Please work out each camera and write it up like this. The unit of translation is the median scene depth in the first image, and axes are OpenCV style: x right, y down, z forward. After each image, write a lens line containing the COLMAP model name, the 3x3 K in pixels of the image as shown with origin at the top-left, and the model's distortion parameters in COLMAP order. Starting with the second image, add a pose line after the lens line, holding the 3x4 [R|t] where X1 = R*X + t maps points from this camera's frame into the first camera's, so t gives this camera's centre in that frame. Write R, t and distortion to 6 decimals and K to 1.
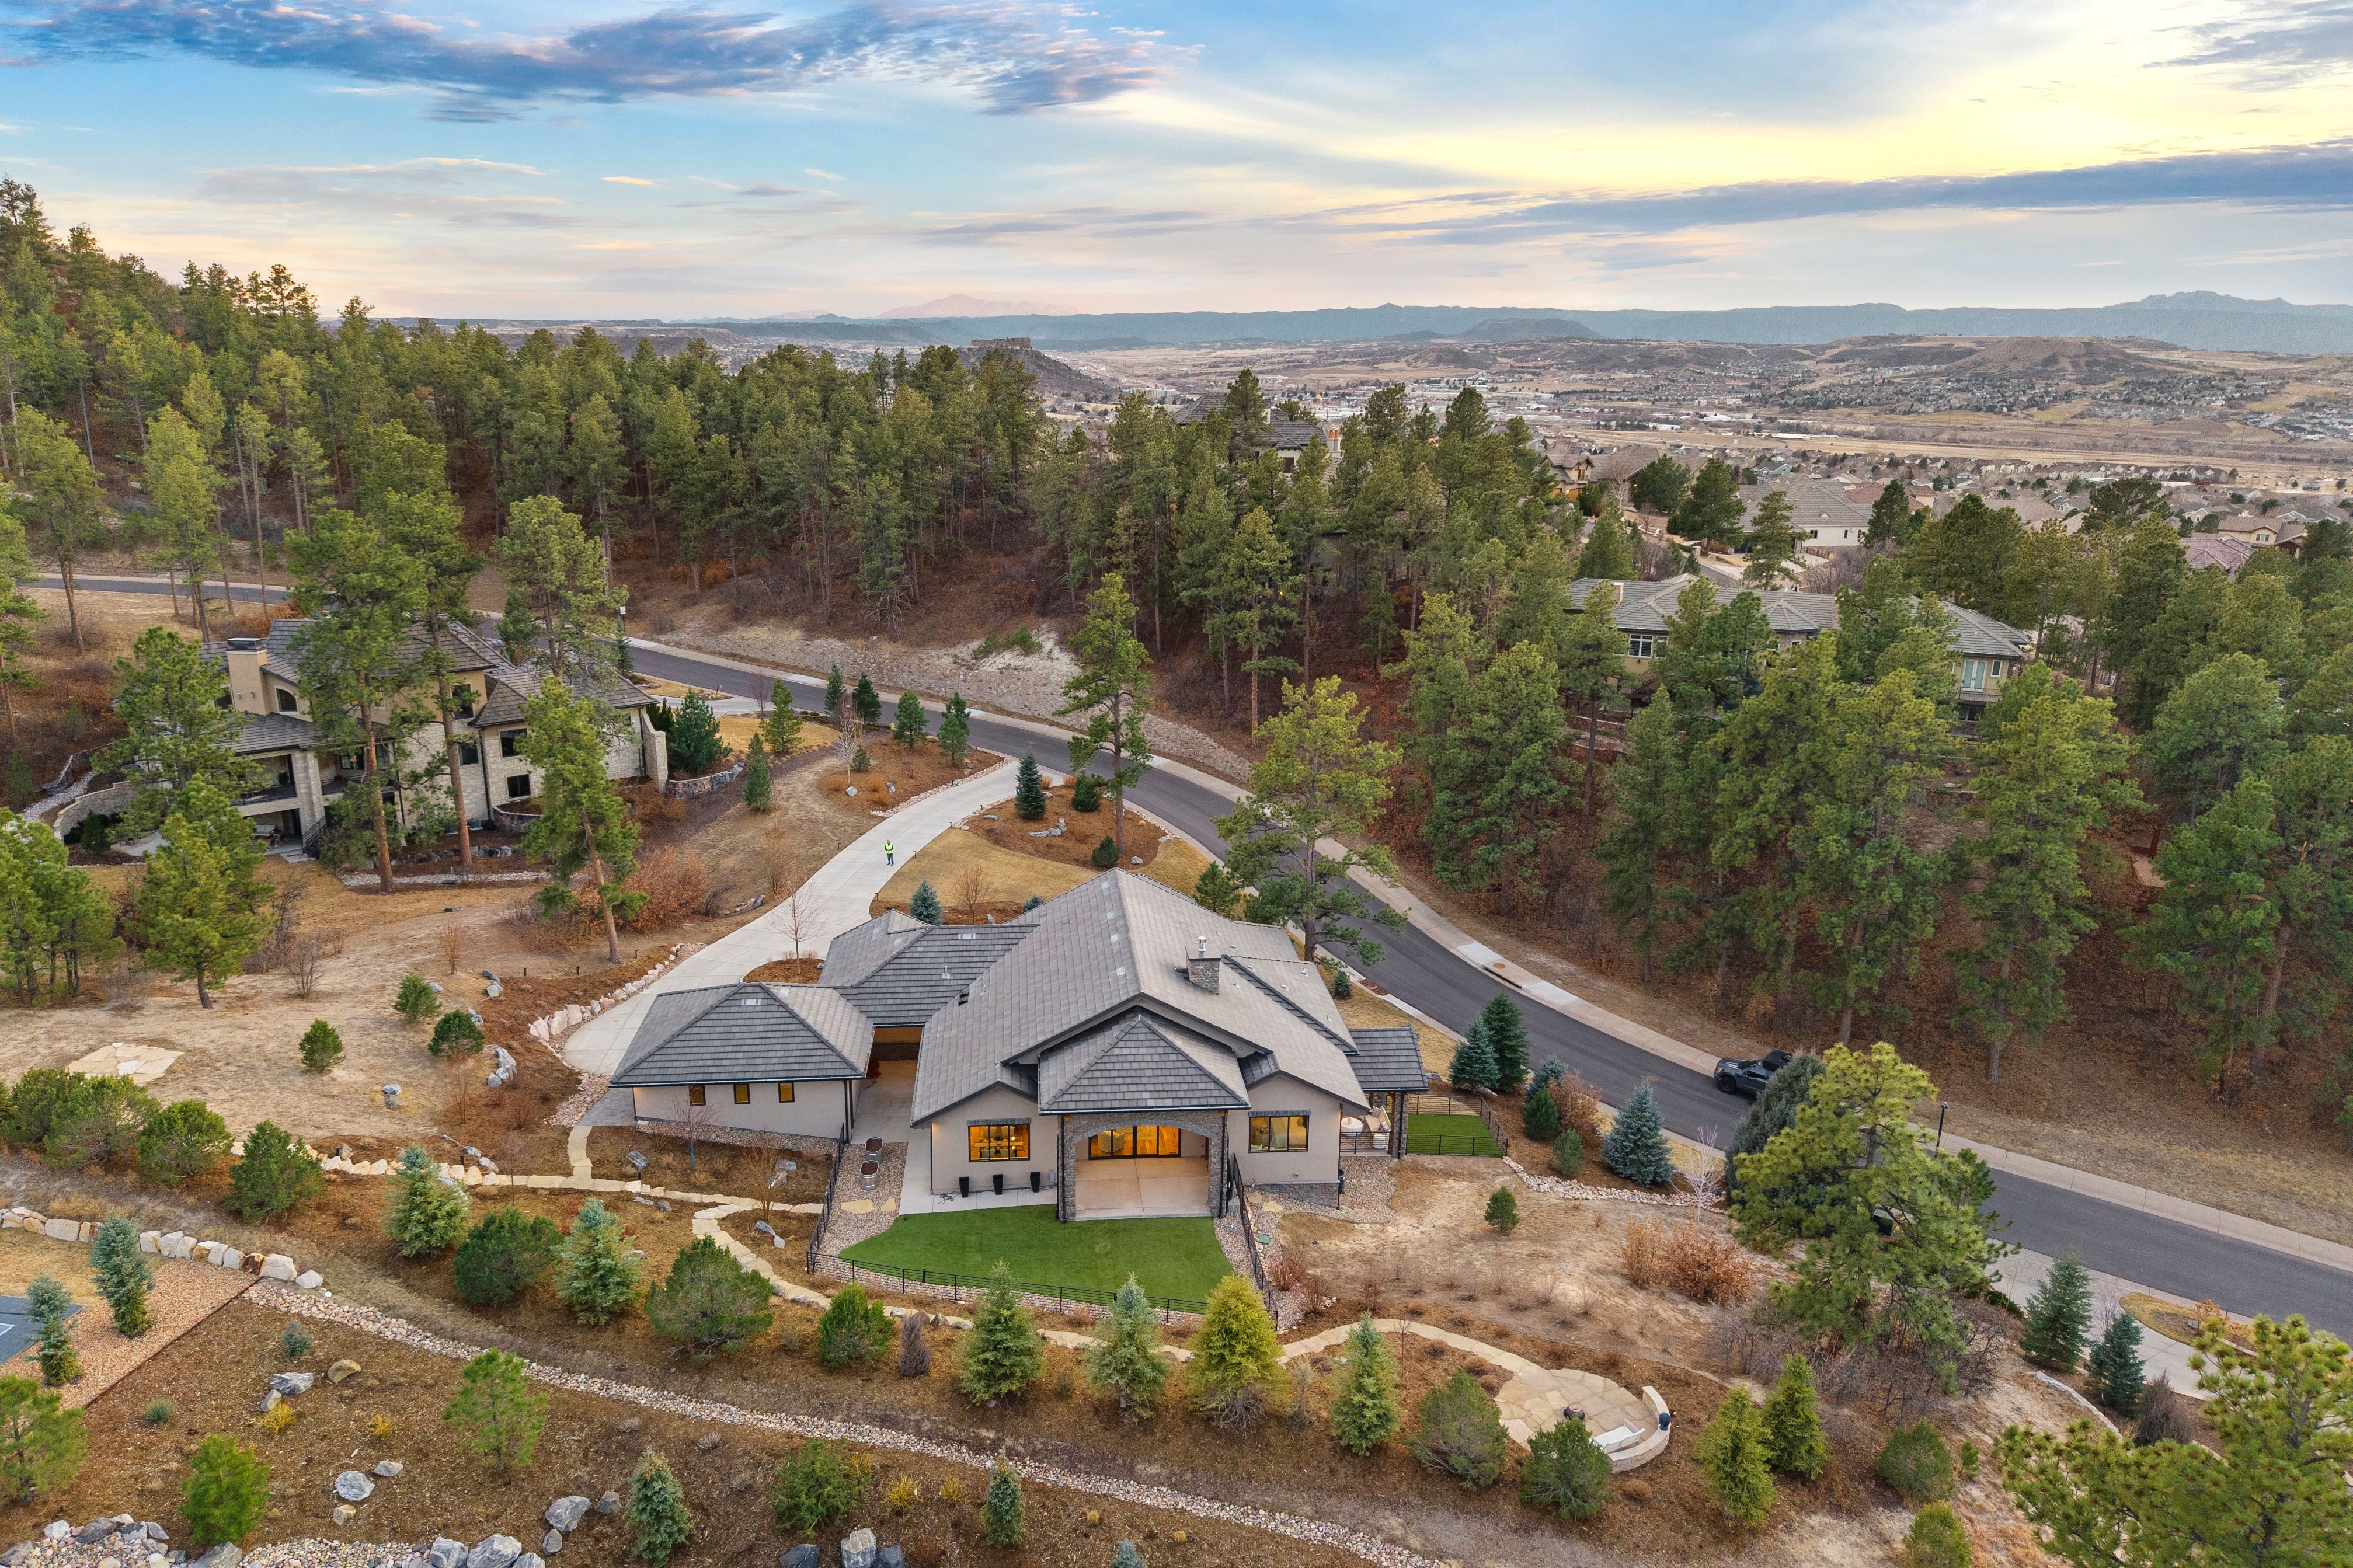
lens RADIAL K [[1631.4, 0, 1181.7], [0, 1631.4, 841.3], [0, 0, 1]] dist [0.025158, -0.029440]
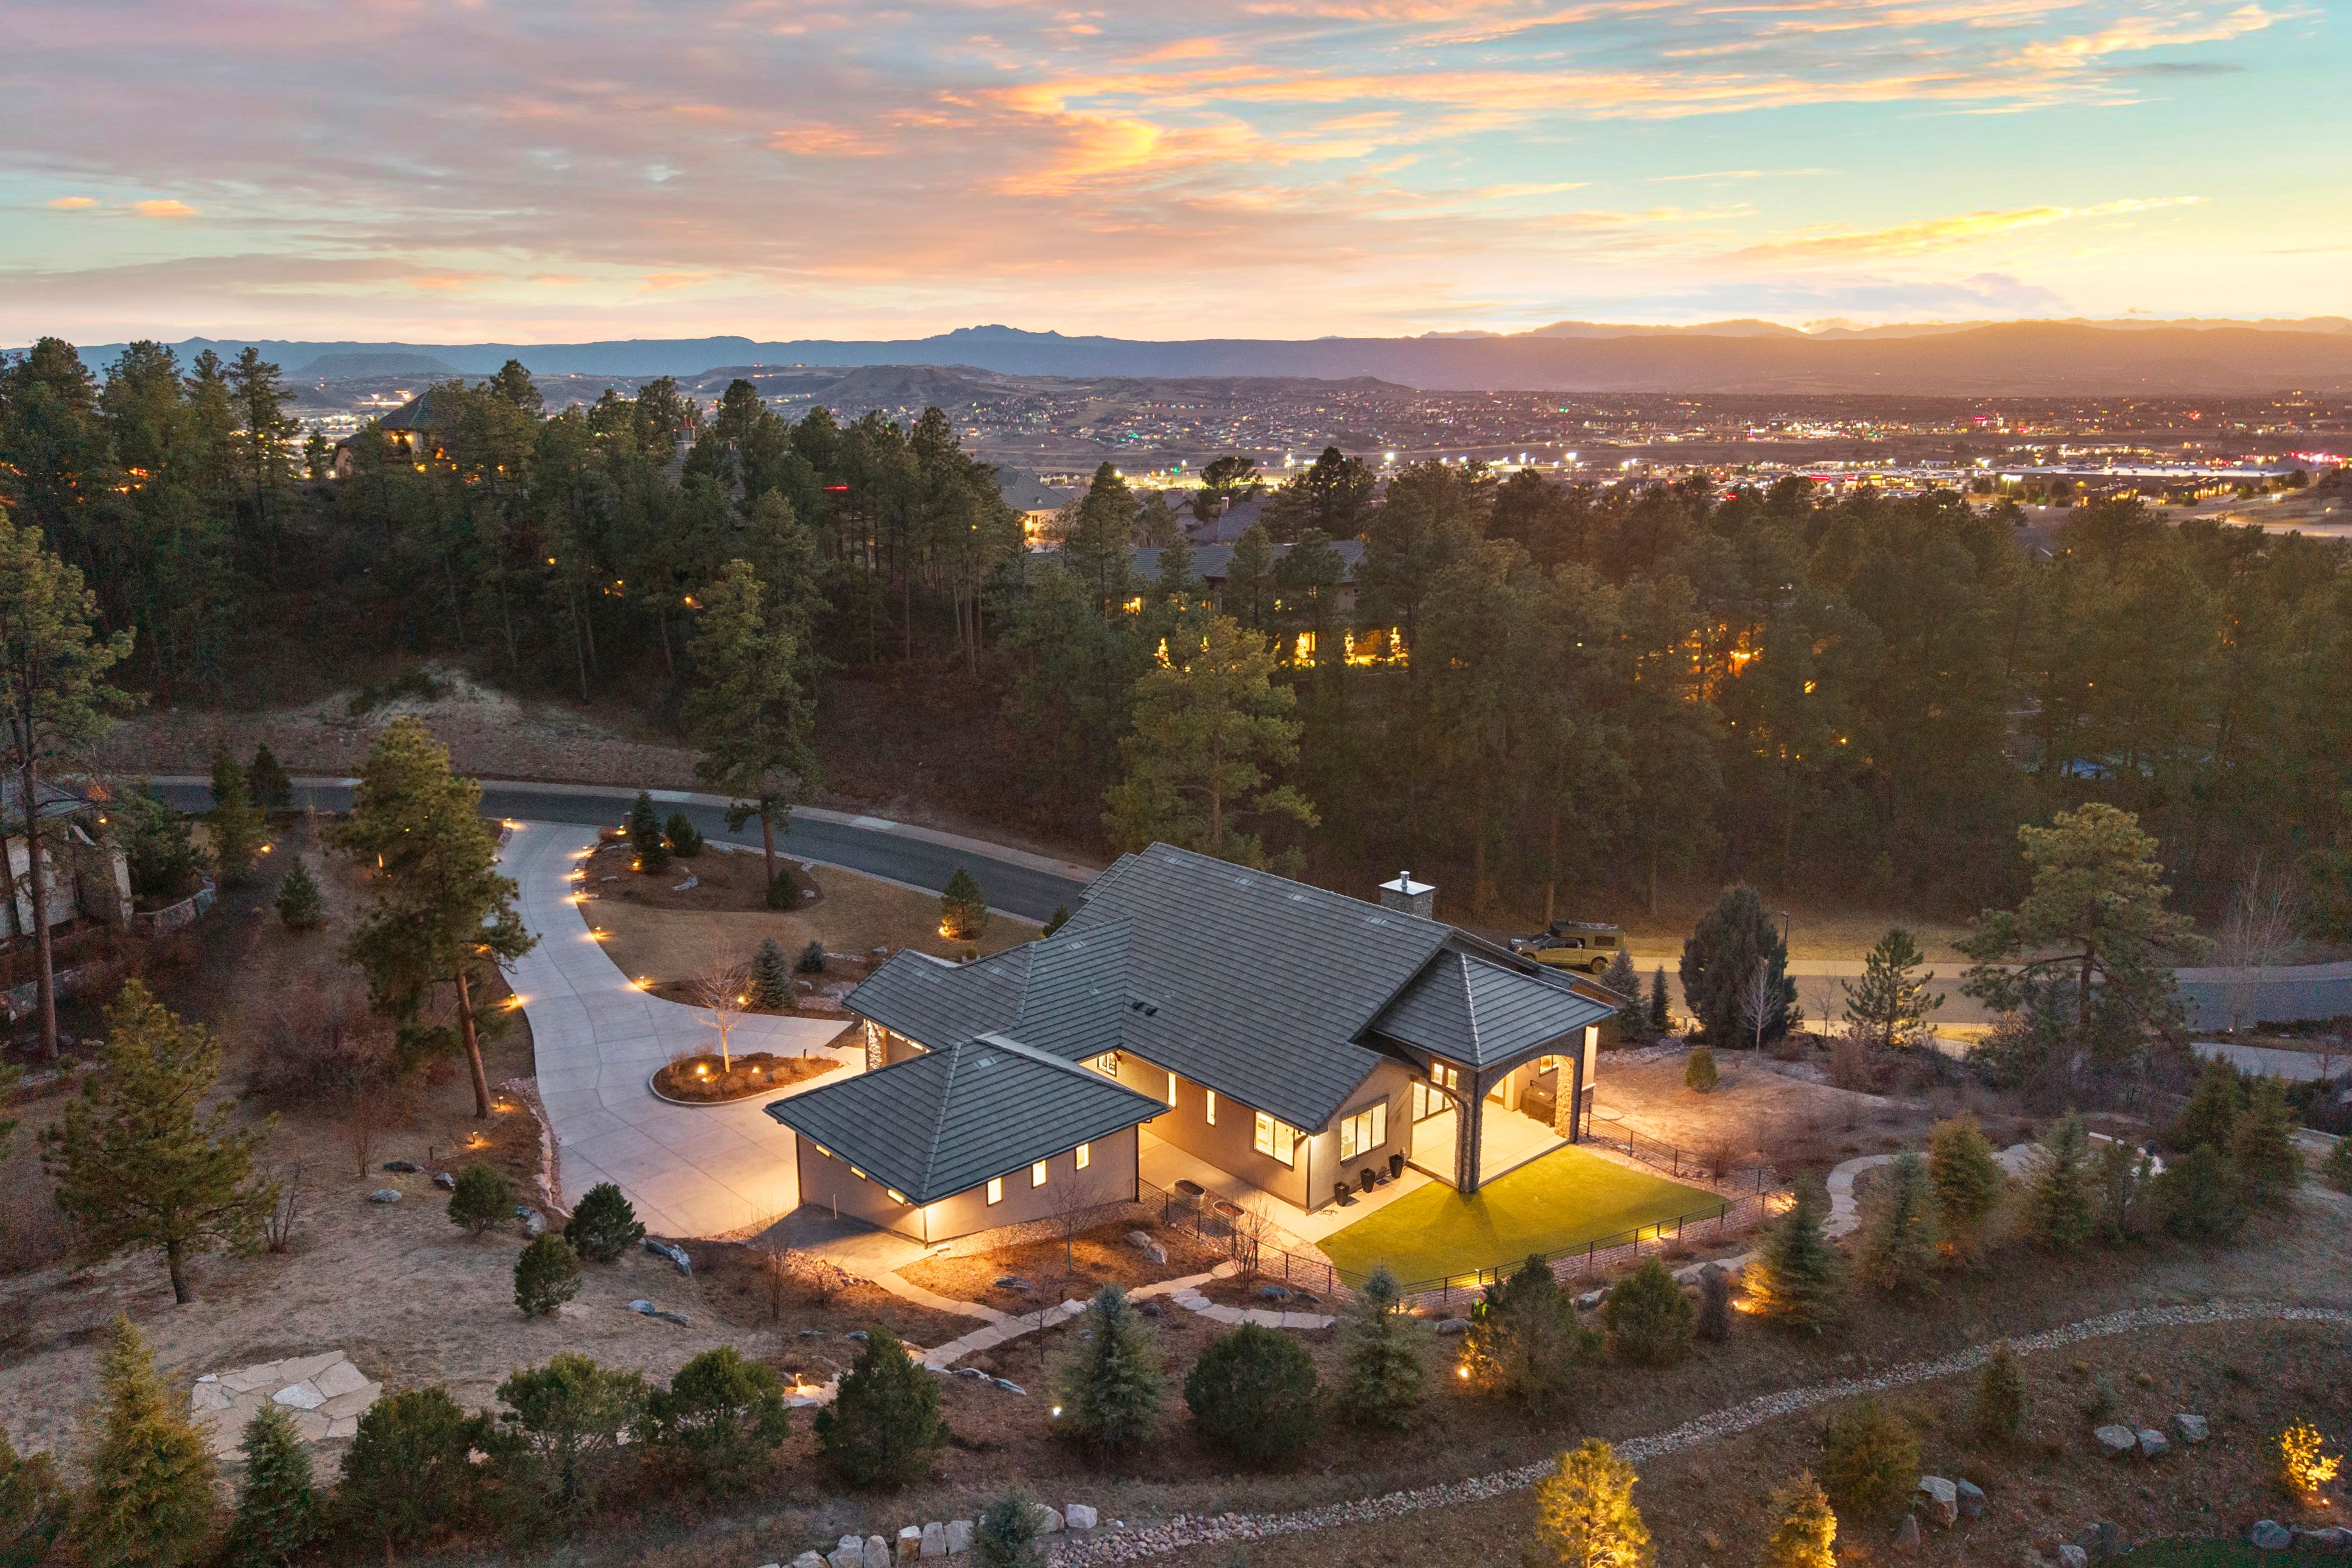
lens RADIAL K [[1722.5, 0, 1172.6], [0, 1722.5, 815.4], [0, 0, 1]] dist [0.000306, -0.001882]
pose [[0.803038, -0.164507, 0.572772, -0.523025], [0.191460, 0.981408, 0.013441, -0.006275], [-0.564334, 0.098869, 0.819605, 0.237051]]
